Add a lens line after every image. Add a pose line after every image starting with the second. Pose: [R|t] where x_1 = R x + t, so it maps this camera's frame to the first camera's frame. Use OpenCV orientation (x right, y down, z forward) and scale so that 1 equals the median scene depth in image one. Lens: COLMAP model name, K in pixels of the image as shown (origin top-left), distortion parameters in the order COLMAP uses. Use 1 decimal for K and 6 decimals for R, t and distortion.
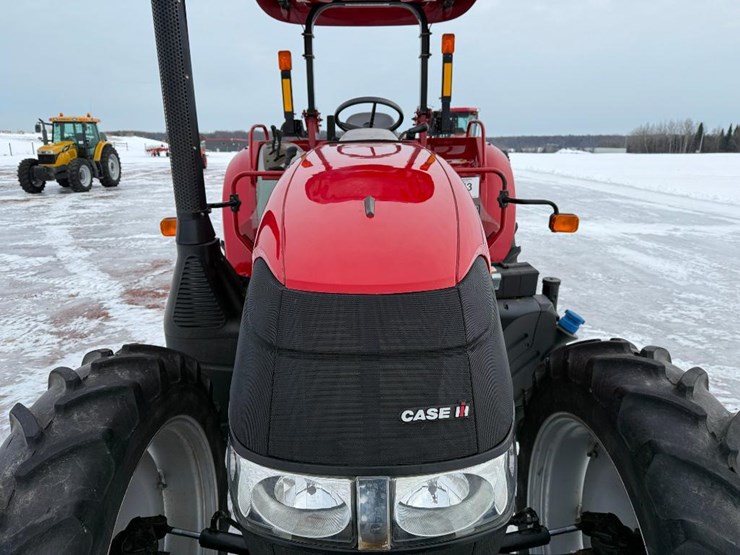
lens RADIAL K [[522.5, 0, 367.0], [0, 522.5, 277.3], [0, 0, 1]] dist [0.024266, -0.028558]
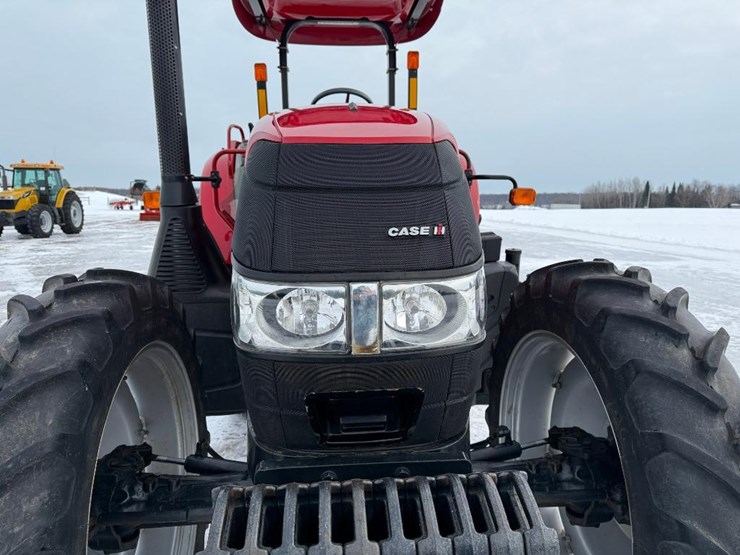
lens RADIAL K [[520.6, 0, 372.2], [0, 520.6, 283.6], [0, 0, 1]] dist [0.046985, -0.056578]
pose [[0.997323, -0.009145, 0.072550, -0.006811], [0.015785, 0.995681, -0.091490, 0.061570], [-0.071400, 0.092390, 0.993160, -0.016673]]
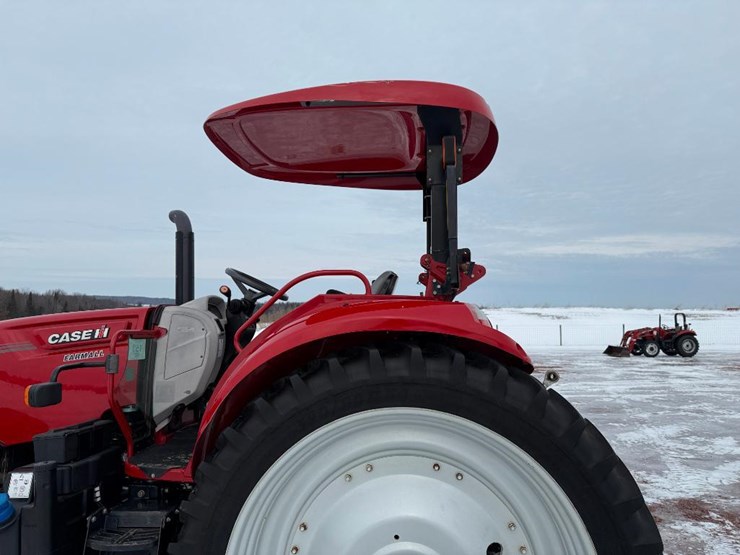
lens RADIAL K [[514.7, 0, 366.0], [0, 514.7, 282.5], [0, 0, 1]] dist [0.068549, -0.089906]
pose [[-0.091412, -0.078502, -0.992714, 0.413931], [-0.254573, 0.965605, -0.052916, -0.129799], [0.962723, 0.247881, -0.108253, 0.551493]]
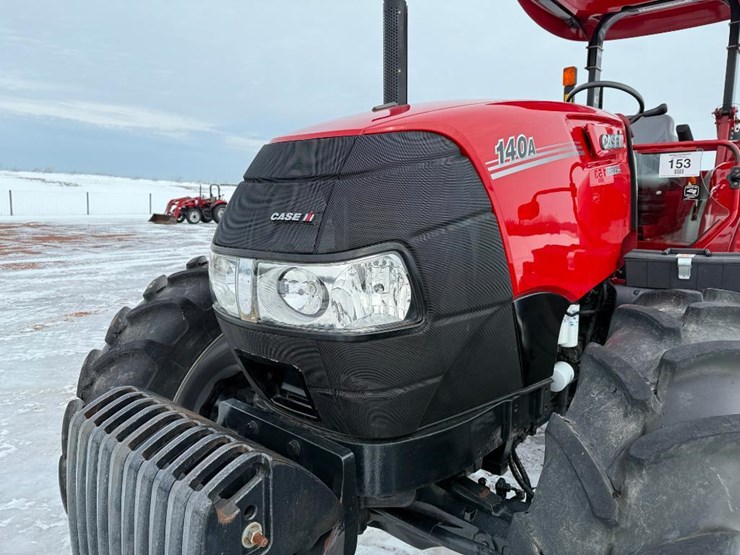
lens RADIAL K [[512.2, 0, 367.4], [0, 512.2, 280.1], [0, 0, 1]] dist [0.073644, -0.097980]
pose [[0.750613, 0.118199, -0.650084, 0.138278], [-0.195842, 0.979458, -0.048041, 0.055297], [0.631051, 0.163374, 0.758343, 0.027094]]
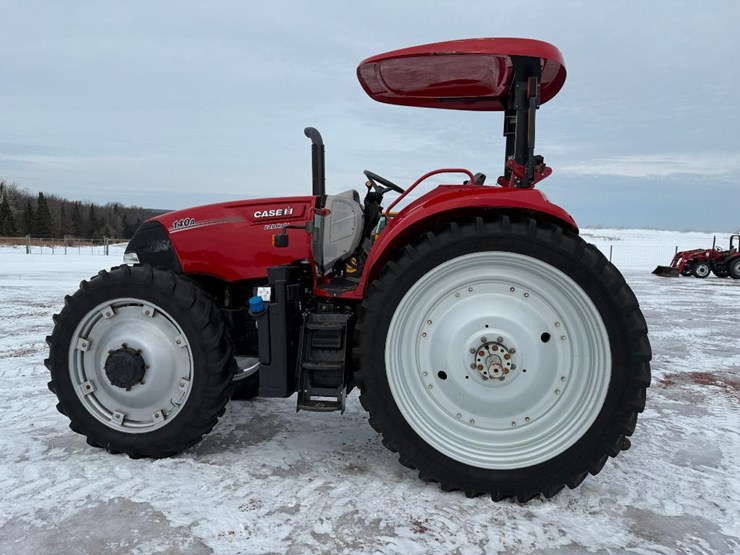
lens RADIAL K [[512.2, 0, 367.4], [0, 512.2, 280.1], [0, 0, 1]] dist [0.073644, -0.097980]
pose [[-0.174117, 0.069218, -0.982289, 0.610083], [-0.275462, 0.954279, 0.116071, -0.081796], [0.945412, 0.290793, -0.147089, 0.523297]]
